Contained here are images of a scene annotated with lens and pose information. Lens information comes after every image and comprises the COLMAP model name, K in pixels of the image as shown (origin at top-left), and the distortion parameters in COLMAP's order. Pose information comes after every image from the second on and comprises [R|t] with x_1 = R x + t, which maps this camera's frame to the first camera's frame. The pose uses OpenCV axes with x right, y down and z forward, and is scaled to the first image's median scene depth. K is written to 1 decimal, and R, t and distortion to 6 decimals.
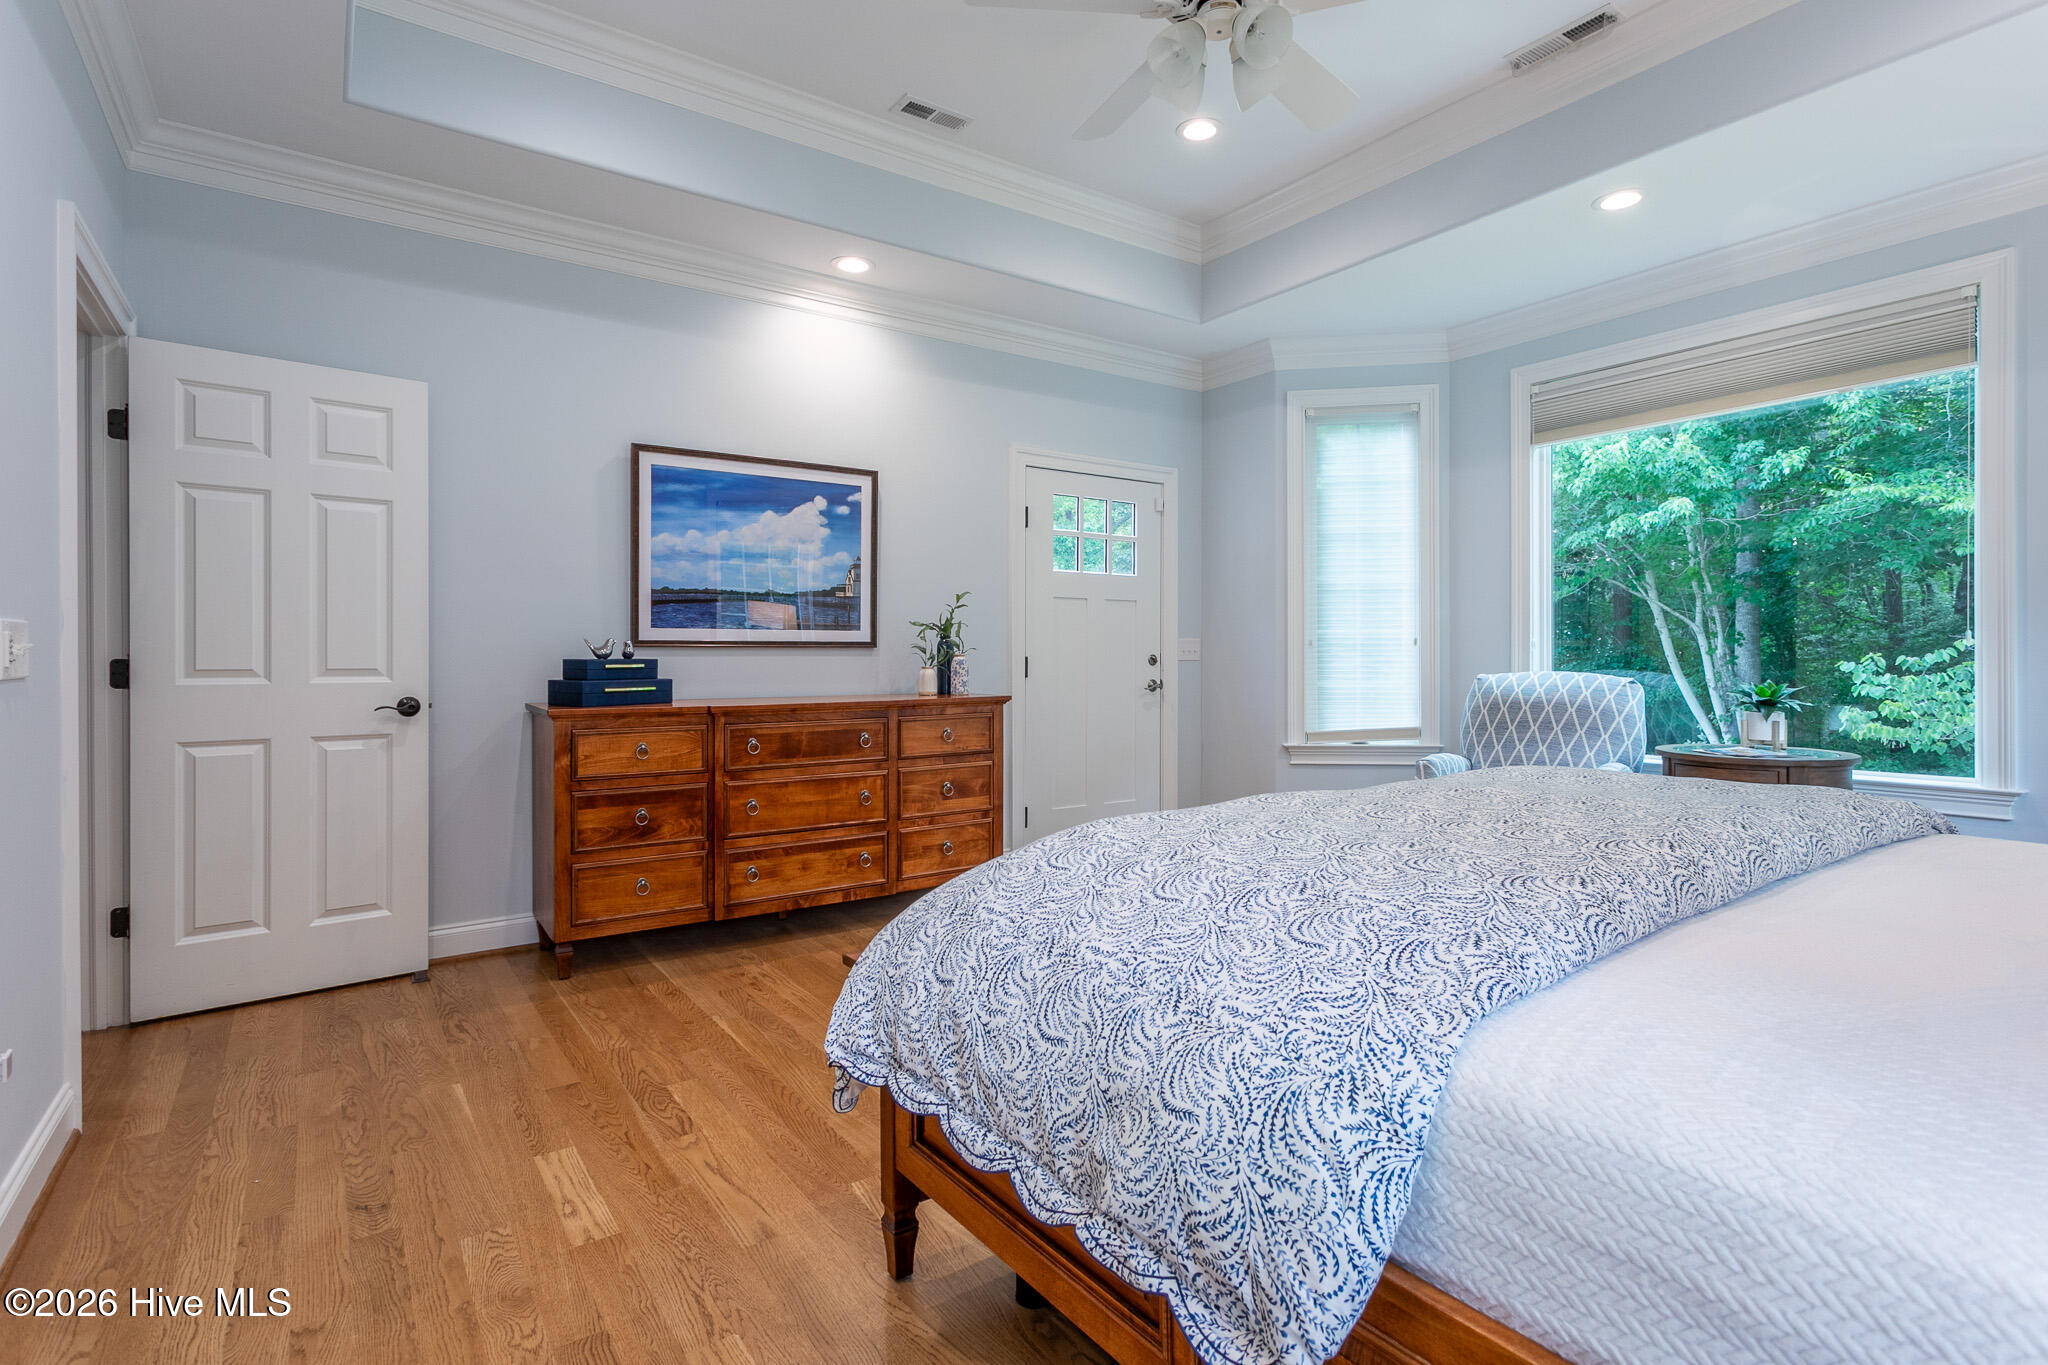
lens RADIAL K [[1012.1, 0, 1017.7], [0, 1012.1, 647.7], [0, 0, 1]] dist [0.003809, 0.001532]
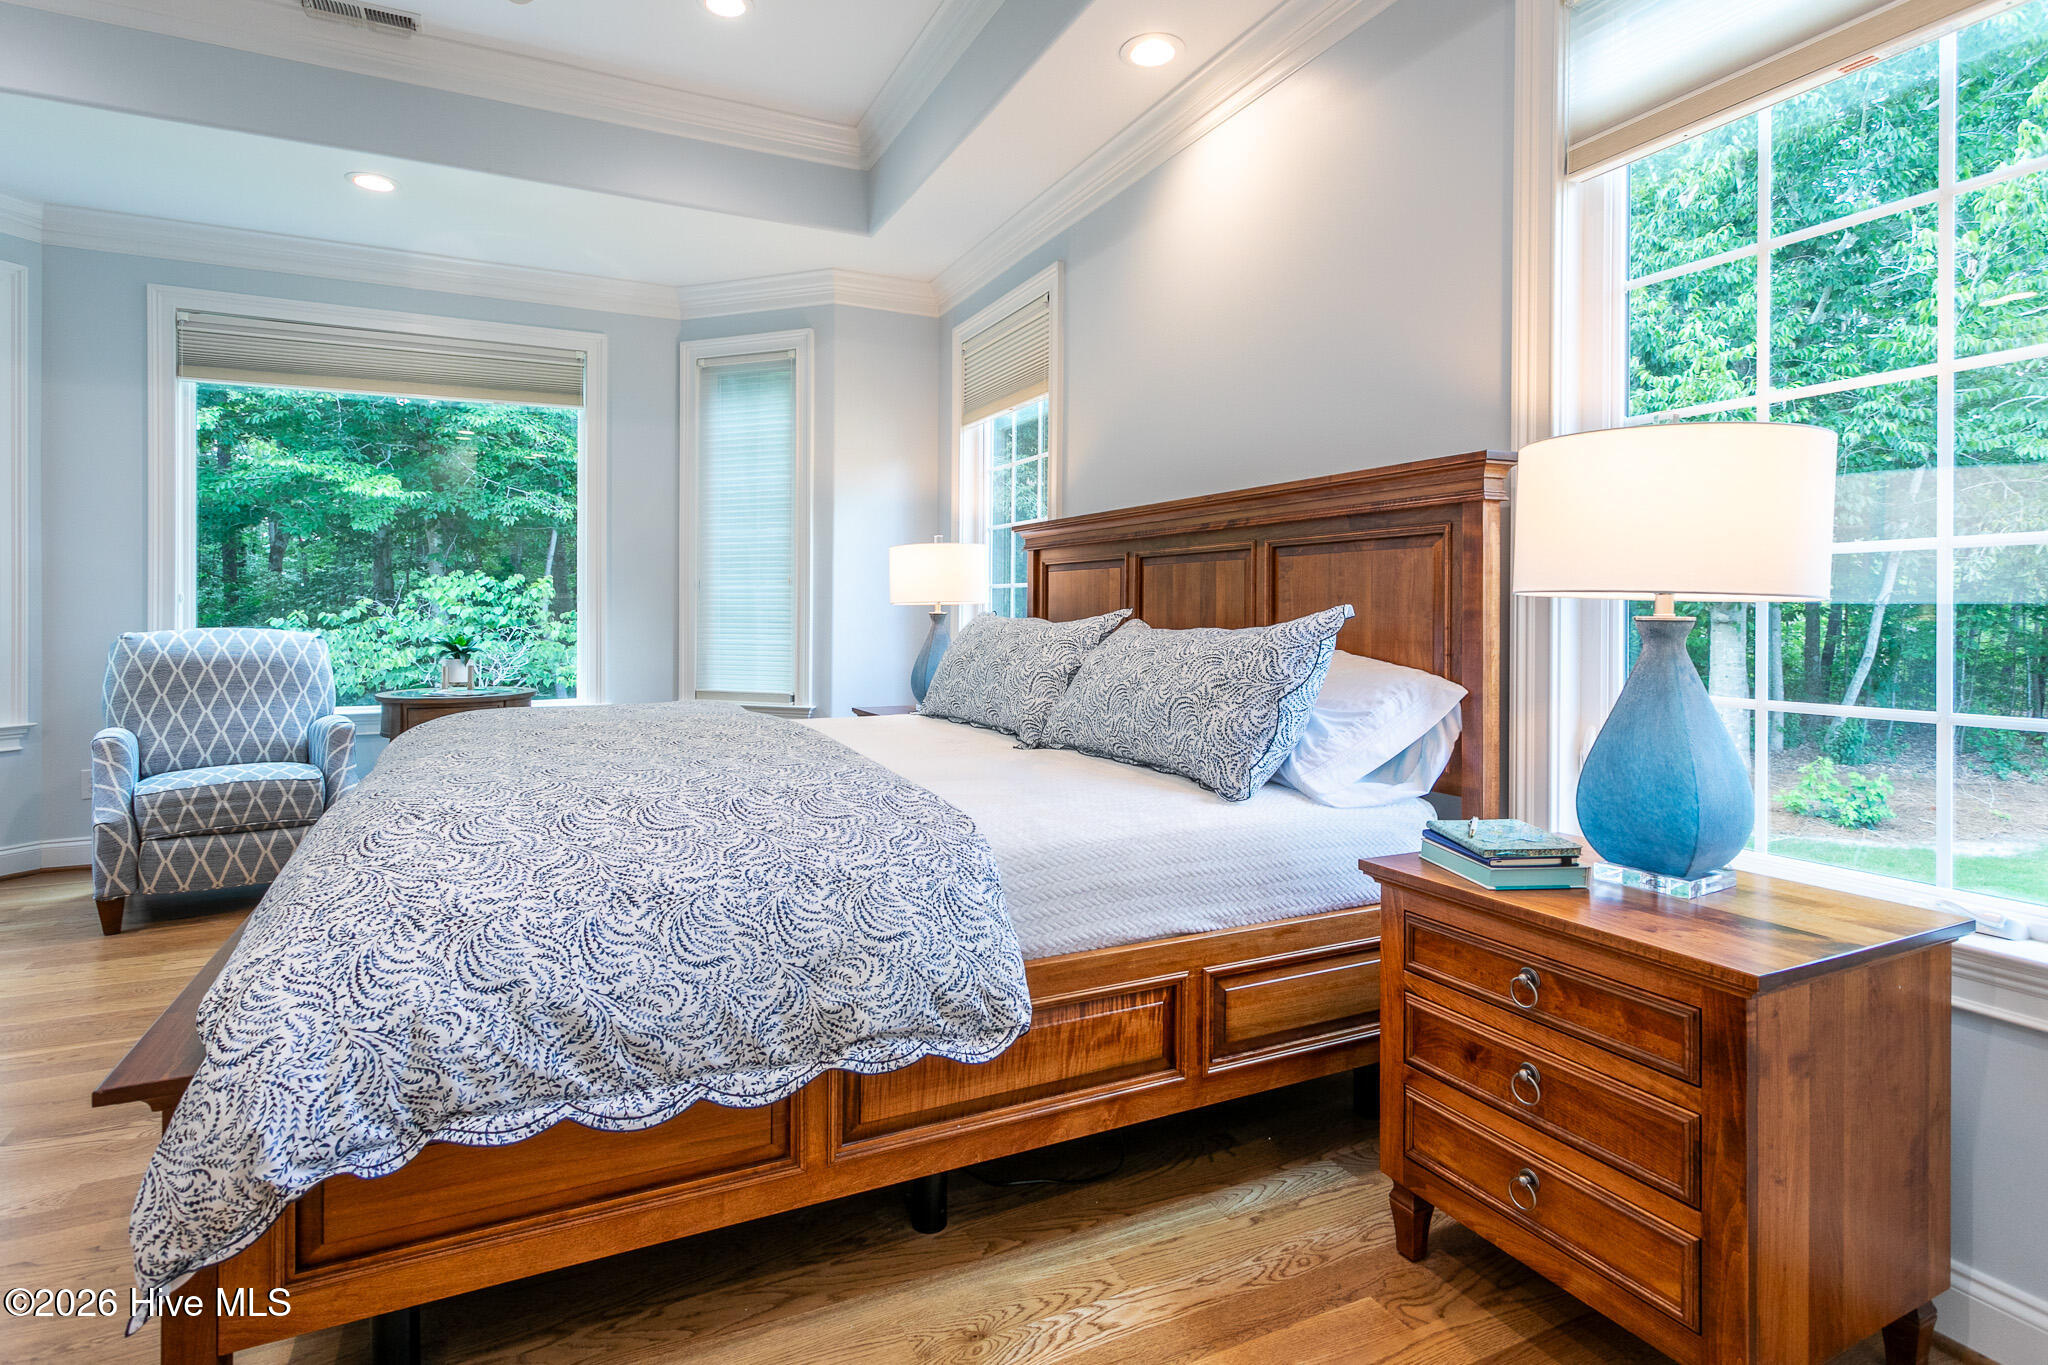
lens RADIAL K [[1012.1, 0, 977.3], [0, 1012.1, 612.6], [0, 0, 1]] dist [0.003809, 0.001532]
pose [[0.188452, 0.002373, 0.982080, -0.340377], [-0.009895, 0.999951, -0.000518, 0.003366], [-0.982033, -0.009620, 0.188466, 0.180760]]
